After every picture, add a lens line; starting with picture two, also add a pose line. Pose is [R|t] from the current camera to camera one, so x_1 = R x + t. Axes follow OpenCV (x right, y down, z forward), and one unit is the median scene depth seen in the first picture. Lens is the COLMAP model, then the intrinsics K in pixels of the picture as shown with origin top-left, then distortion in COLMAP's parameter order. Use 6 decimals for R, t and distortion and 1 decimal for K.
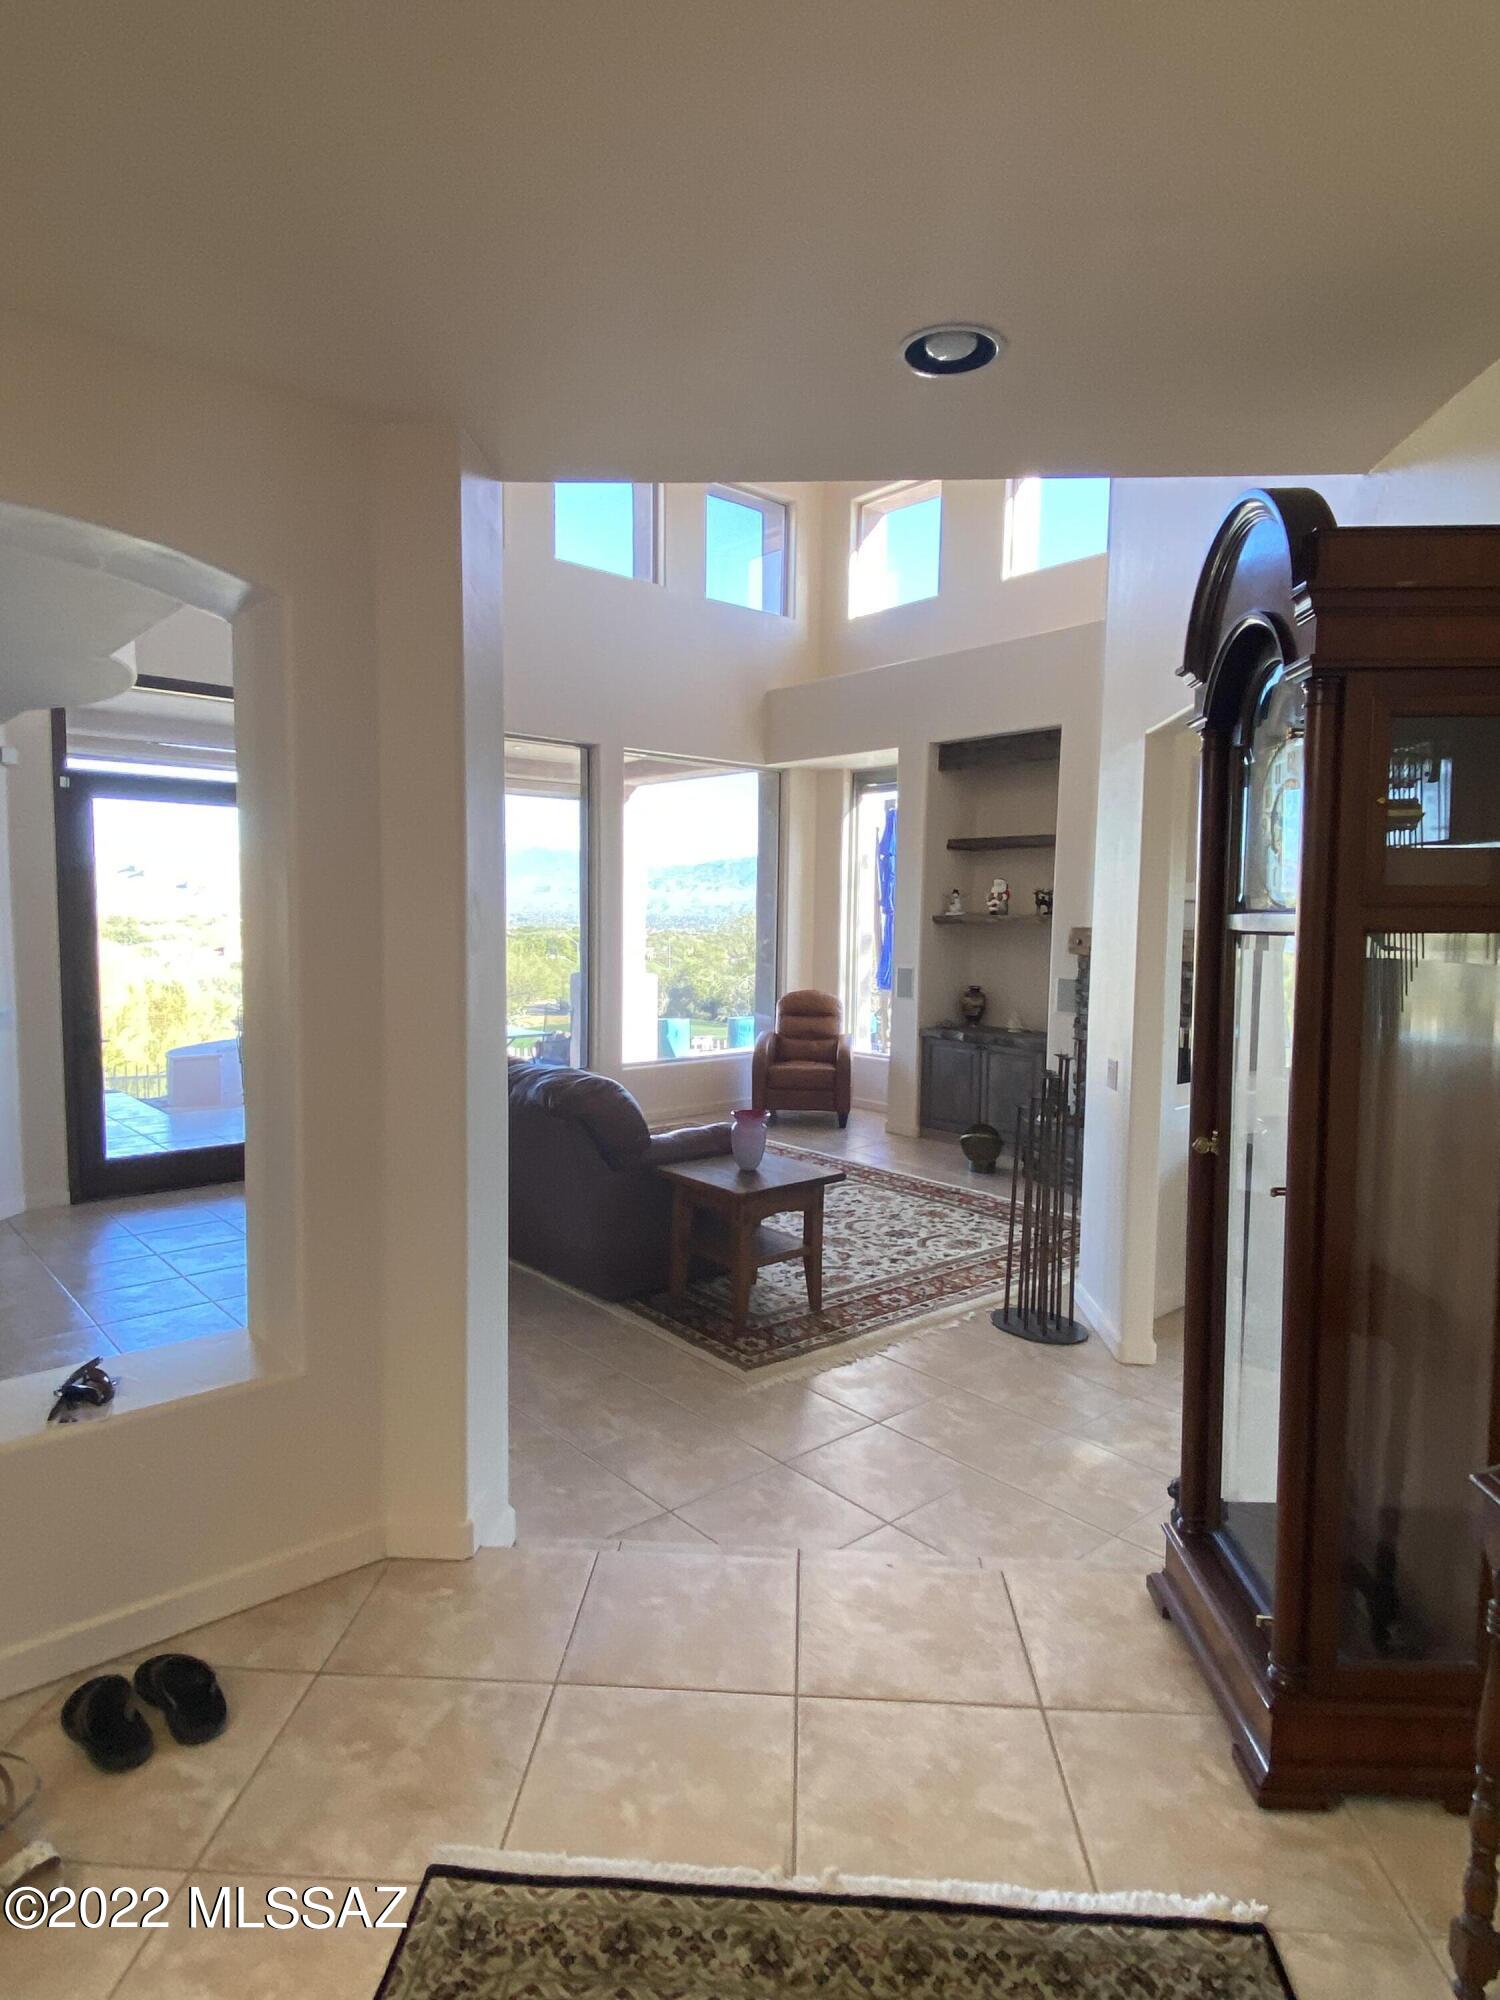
lens RADIAL K [[1140.6, 0, 750.0], [0, 1140.6, 1005.6], [0, 0, 1]] dist [0.001256, 0.000165]
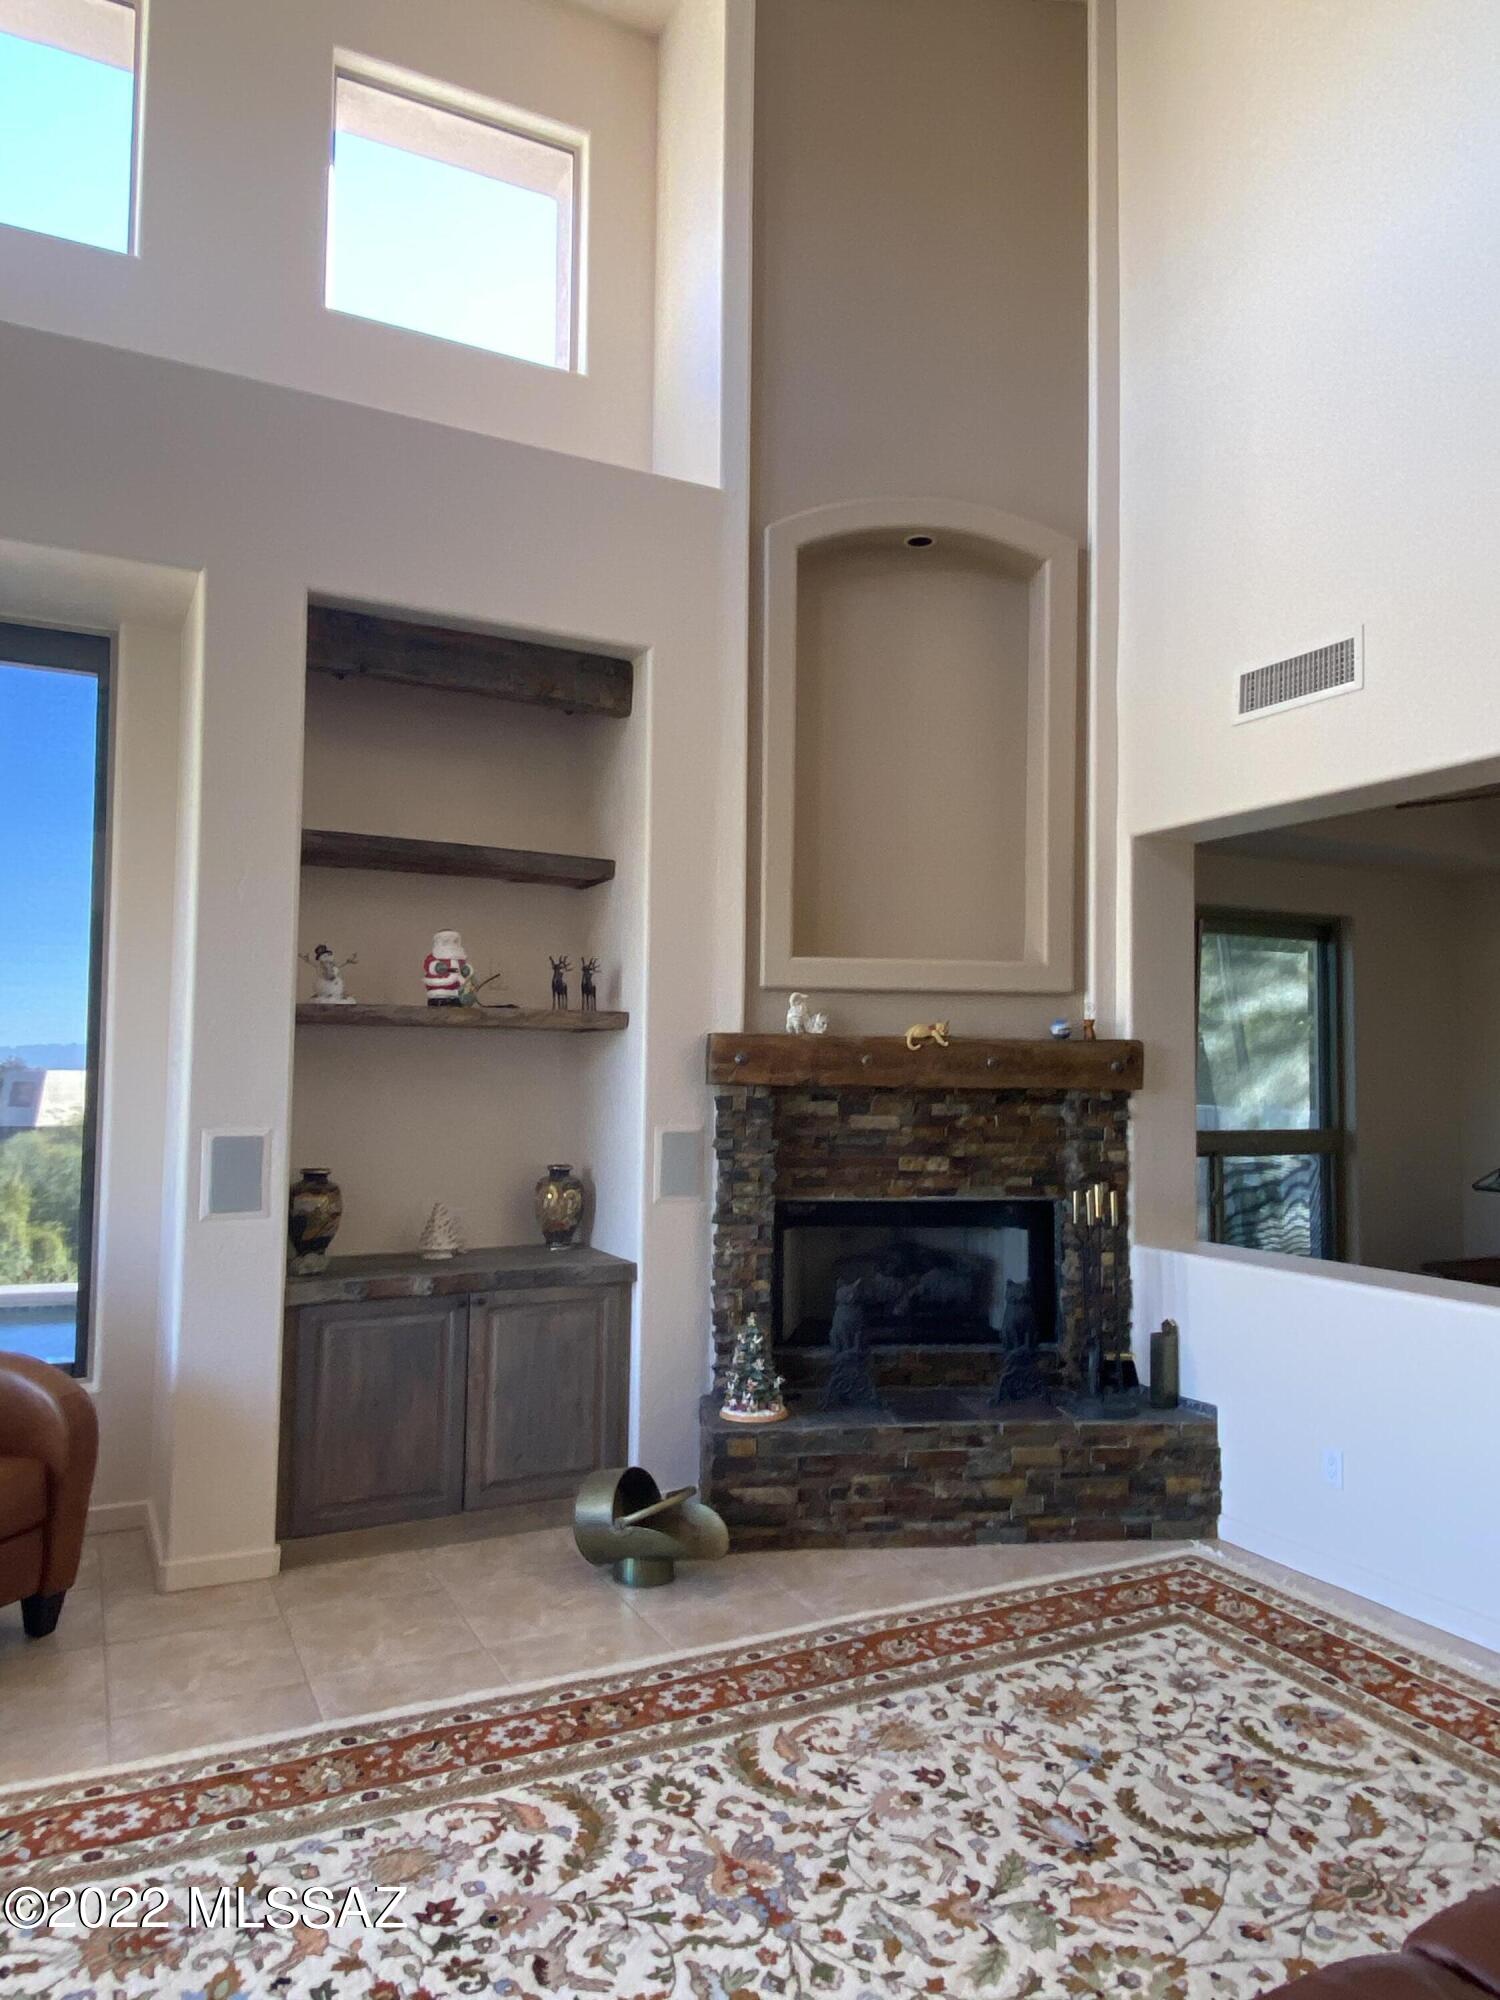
lens RADIAL K [[1309.8, 0, 749.5], [0, 1309.8, 994.8], [0, 0, 1]] dist [0.064135, -0.027908]
pose [[0.227992, 0.047254, 0.972516, -0.369975], [0.070081, 0.995435, -0.064797, -0.055576], [-0.971138, 0.082928, 0.223640, 1.009446]]
